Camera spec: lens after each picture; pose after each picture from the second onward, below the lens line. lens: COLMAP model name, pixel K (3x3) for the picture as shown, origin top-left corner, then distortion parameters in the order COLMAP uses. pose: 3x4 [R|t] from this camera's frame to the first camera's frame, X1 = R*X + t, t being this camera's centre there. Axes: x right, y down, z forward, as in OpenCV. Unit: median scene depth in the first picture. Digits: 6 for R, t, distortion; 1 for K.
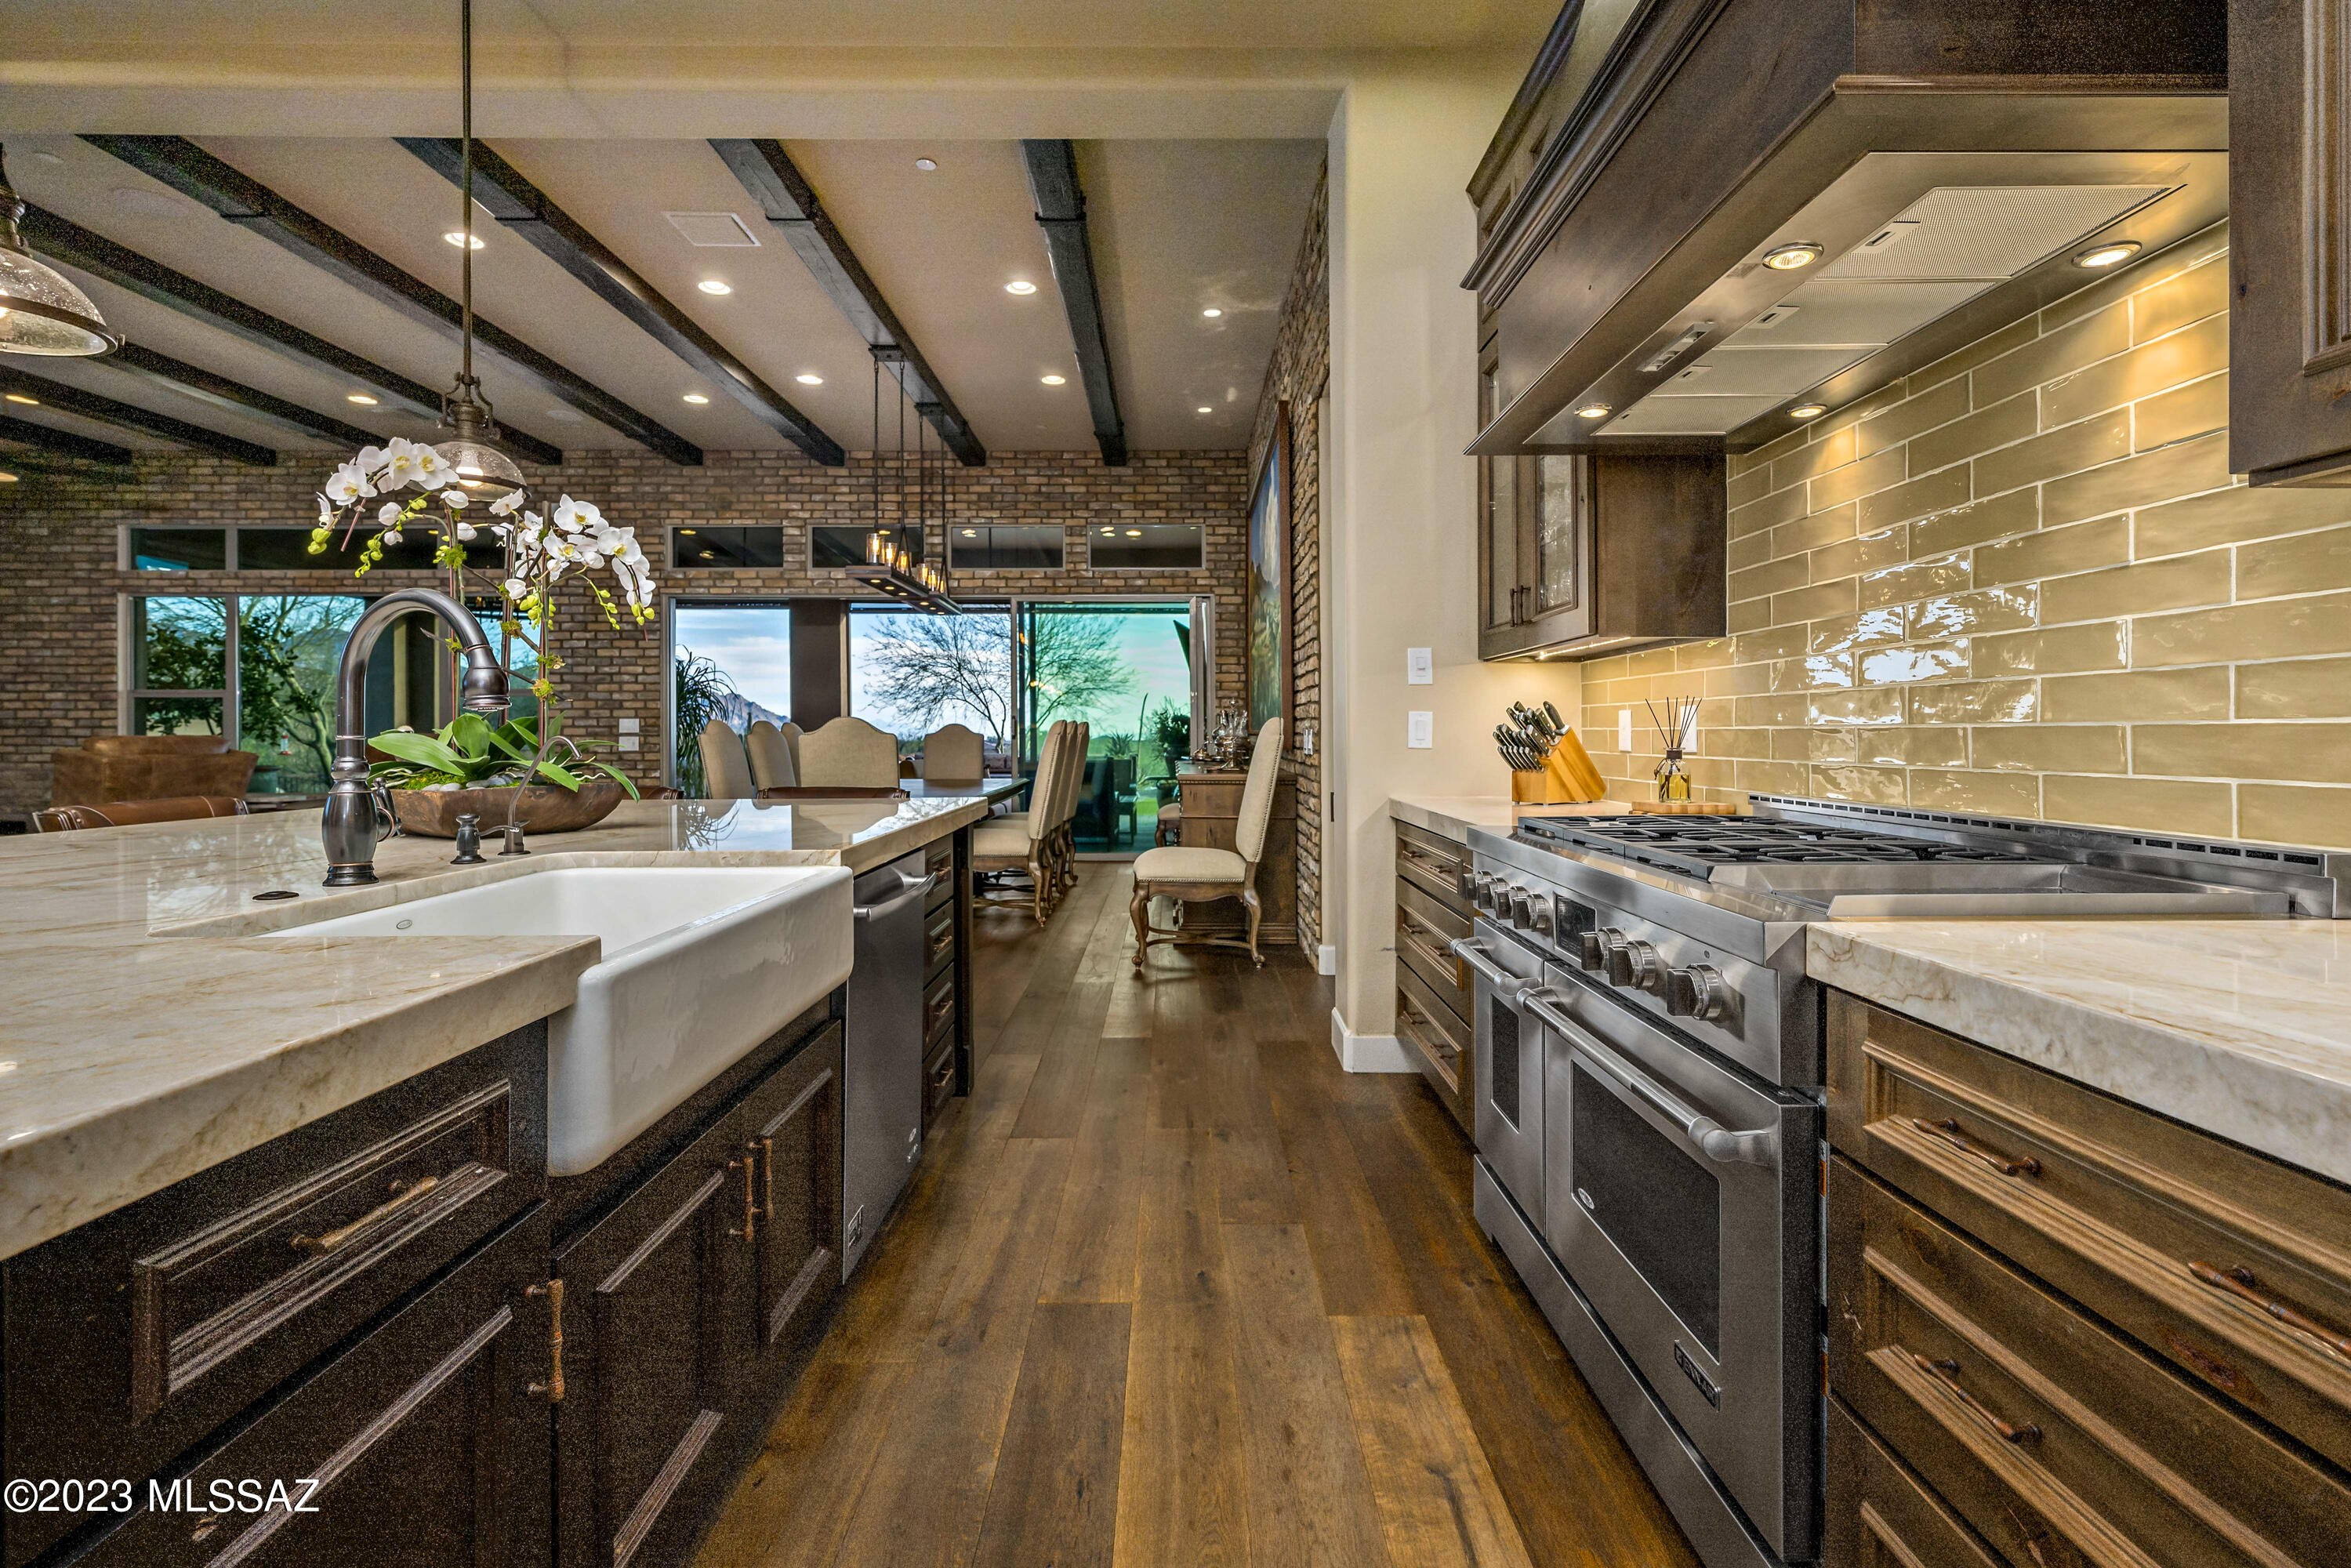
lens RADIAL K [[1073.8, 0, 1196.4], [0, 1073.8, 741.5], [0, 0, 1]] dist [0.002320, 0.001012]
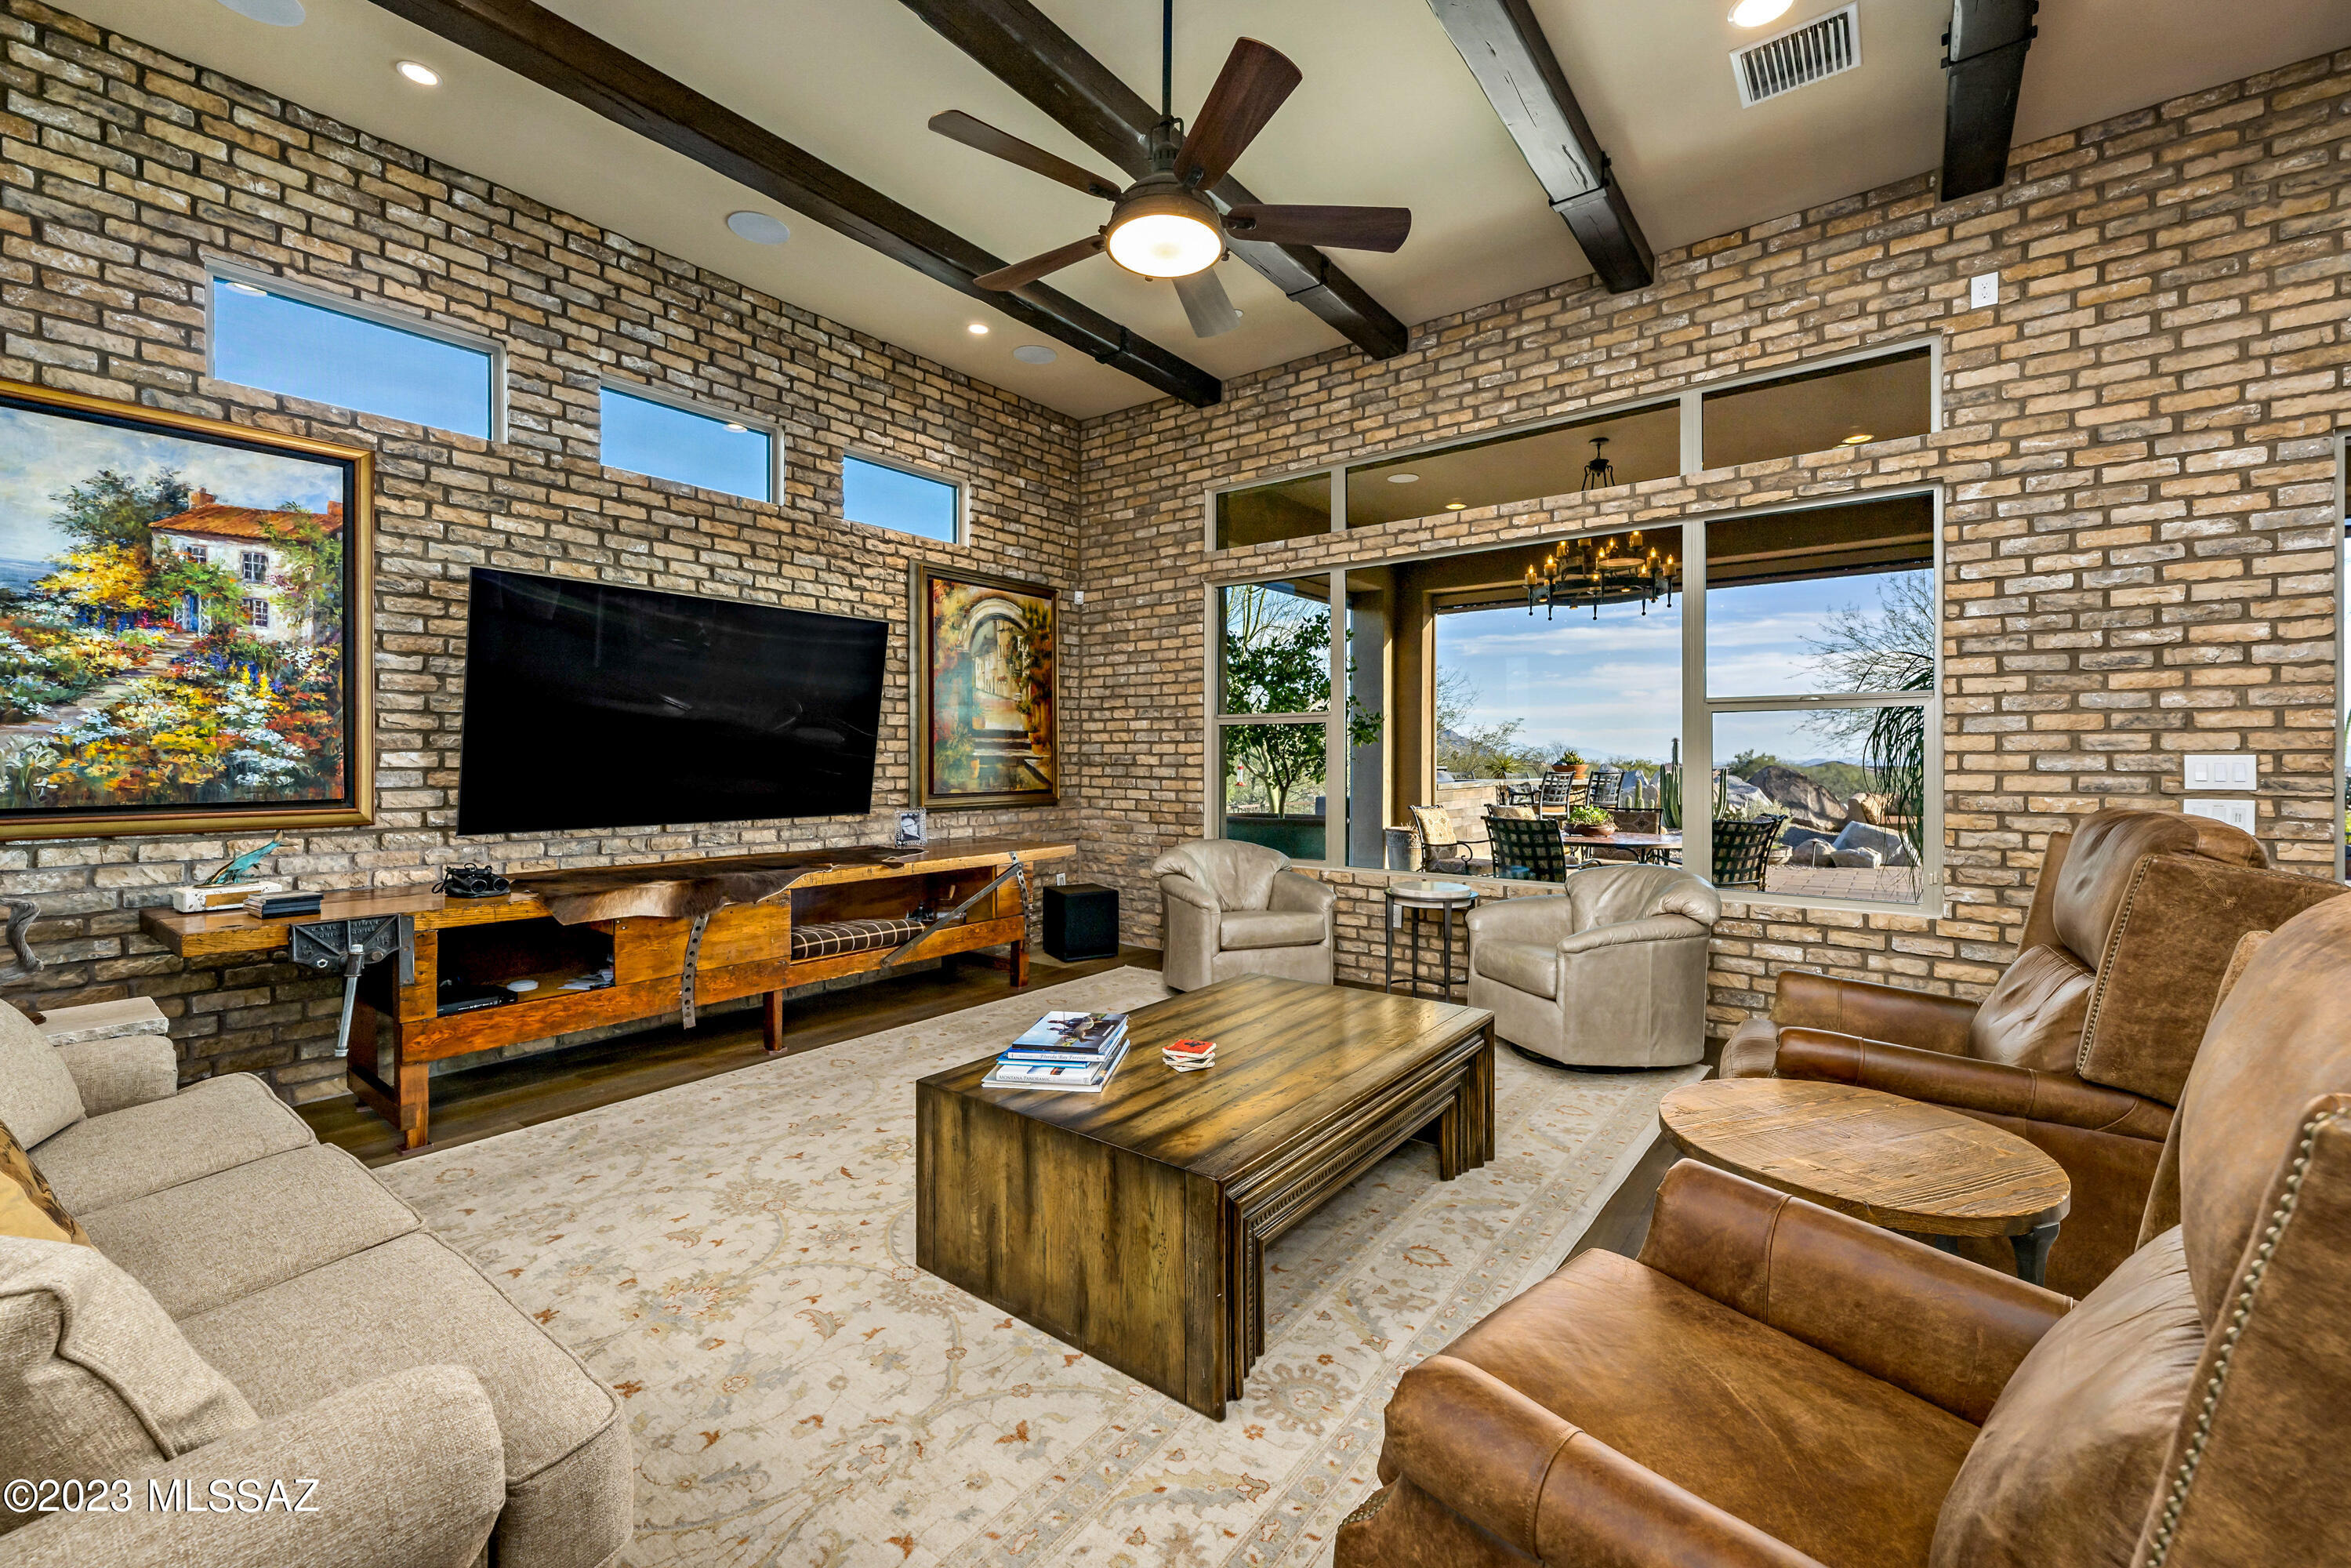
lens RADIAL K [[947.6, 0, 1195.8], [0, 947.6, 763.2], [0, 0, 1]] dist [-0.002668, 0.001017]
pose [[0.796209, 0.005650, -0.604996, -0.617795], [-0.006164, 0.999980, 0.001227, -0.016041], [0.604991, 0.002753, 0.796228, 0.485786]]
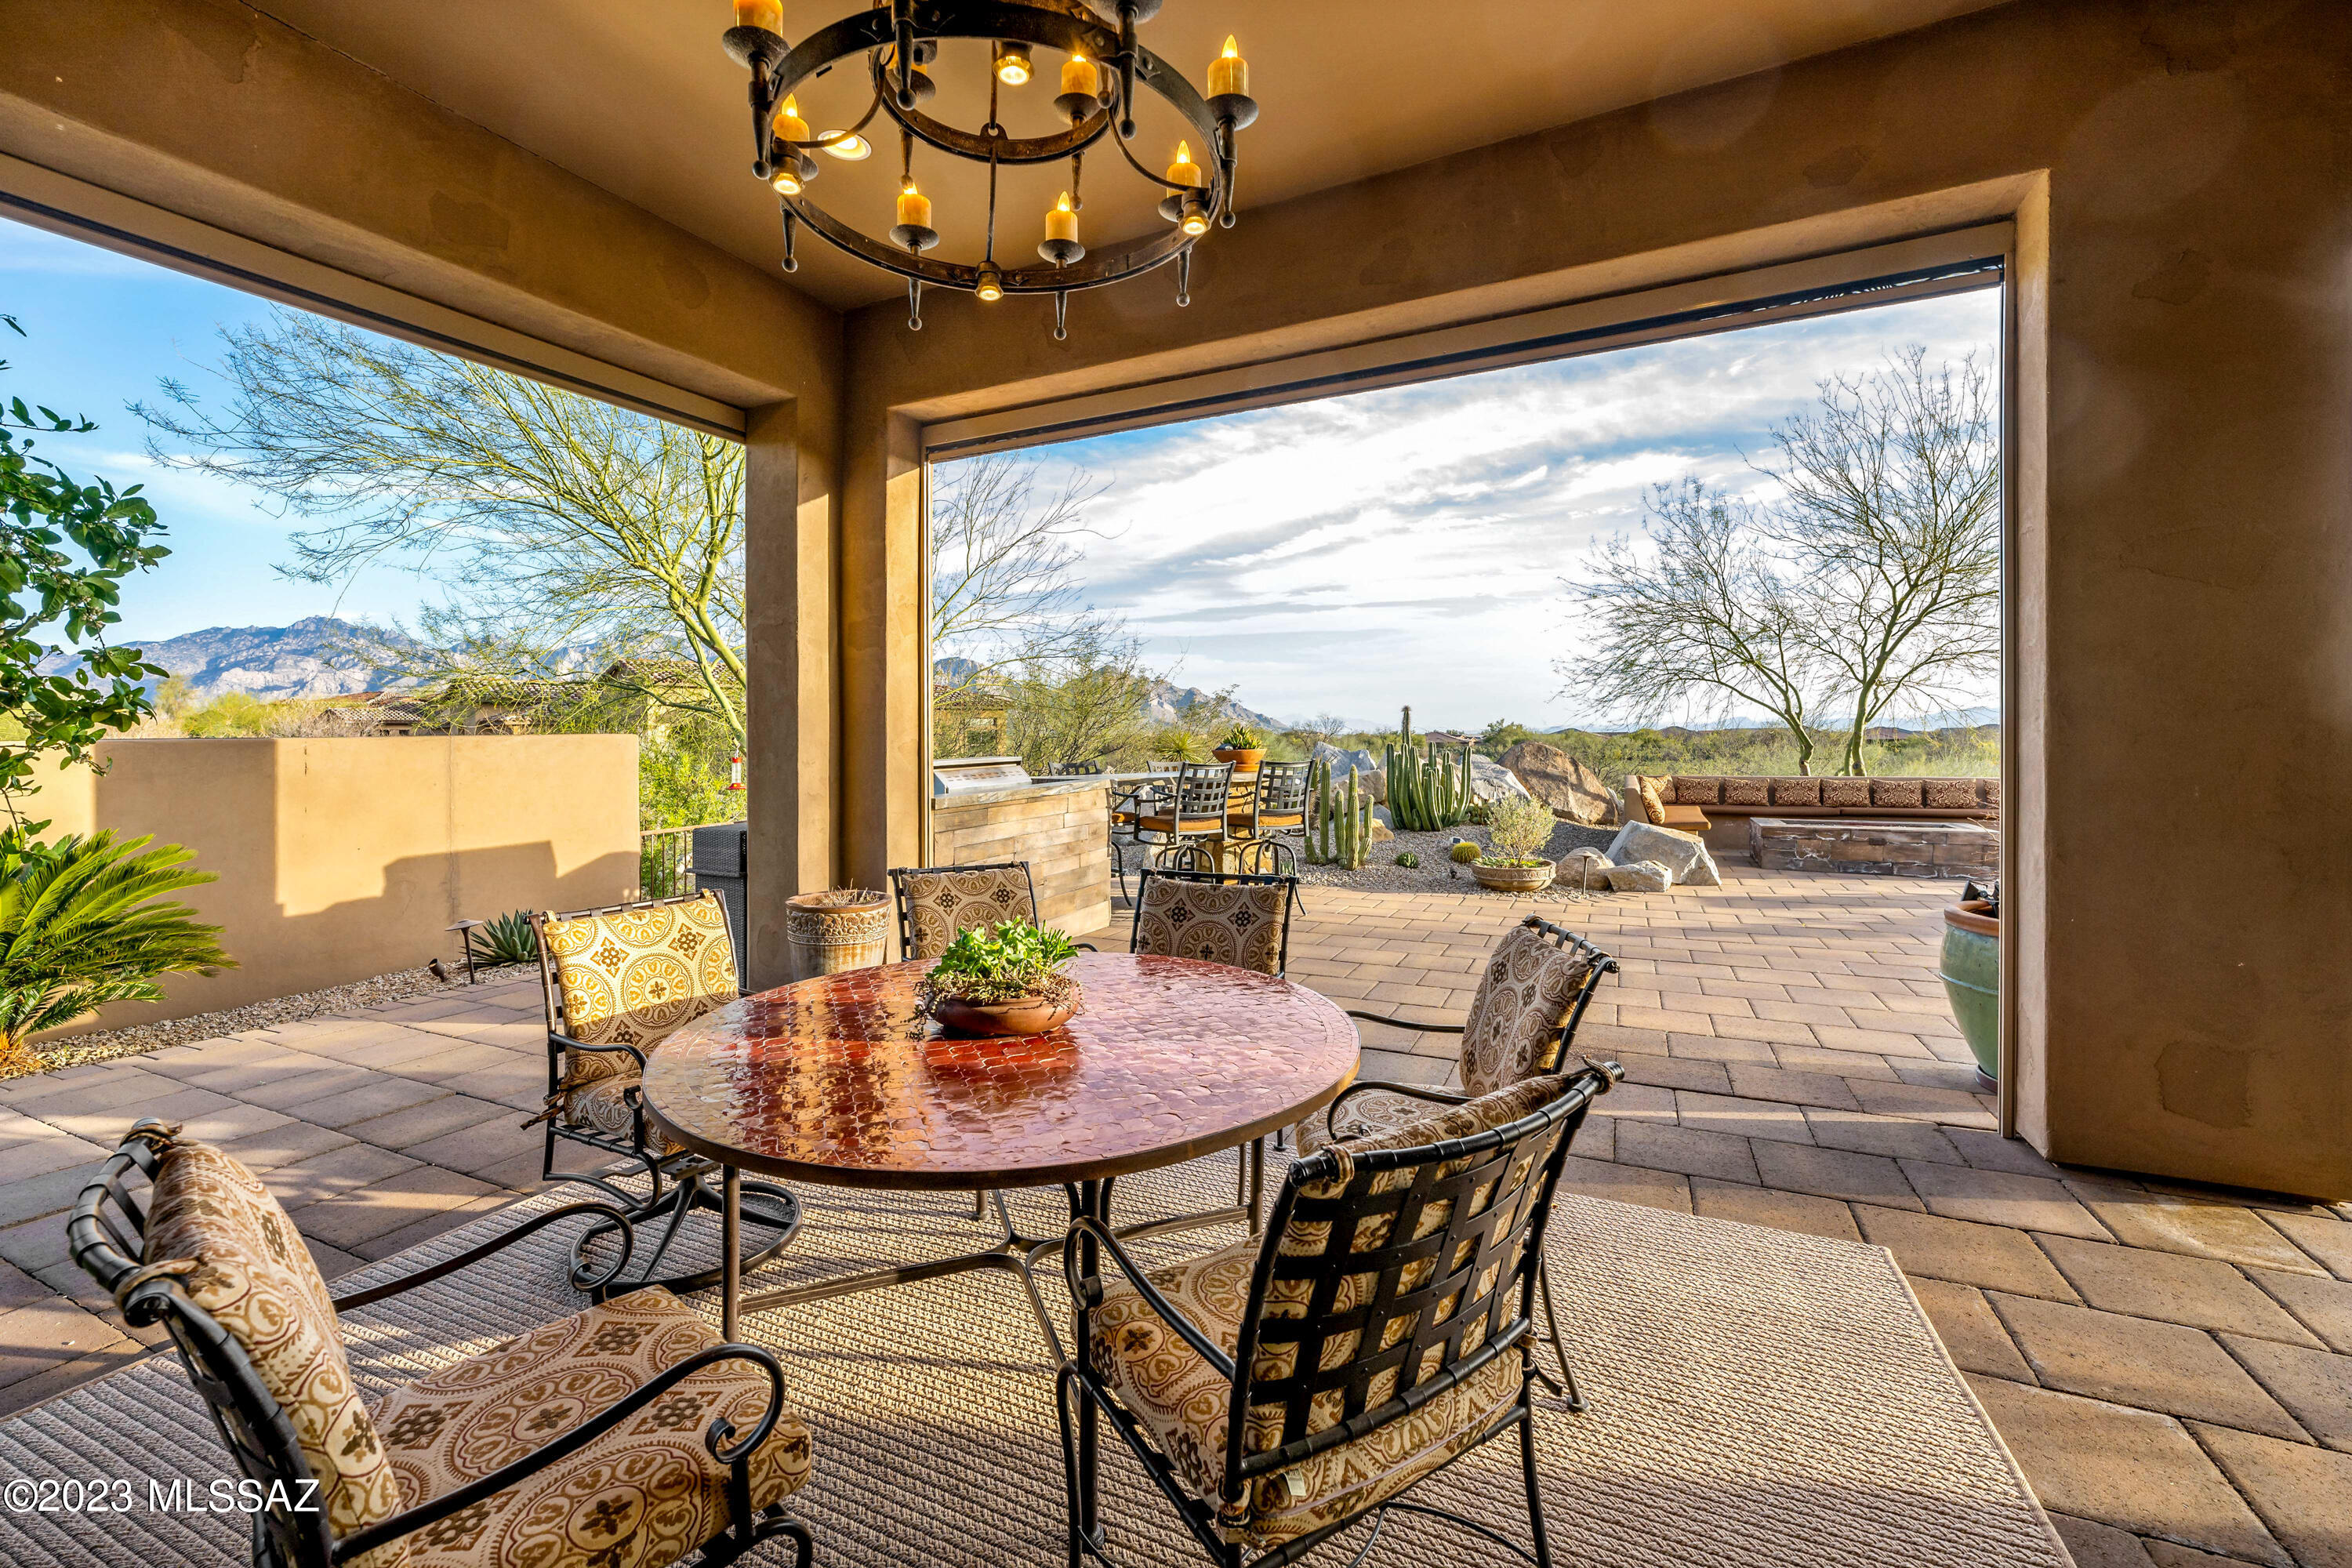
lens RADIAL K [[948.0, 0, 1215.0], [0, 948.0, 724.4], [0, 0, 1]] dist [-0.002668, 0.001017]
pose [[0.911864, 0.000866, -0.410492, -0.679091], [-0.001494, 0.999998, -0.001208, -0.033651], [0.410490, 0.001715, 0.911863, 1.067329]]
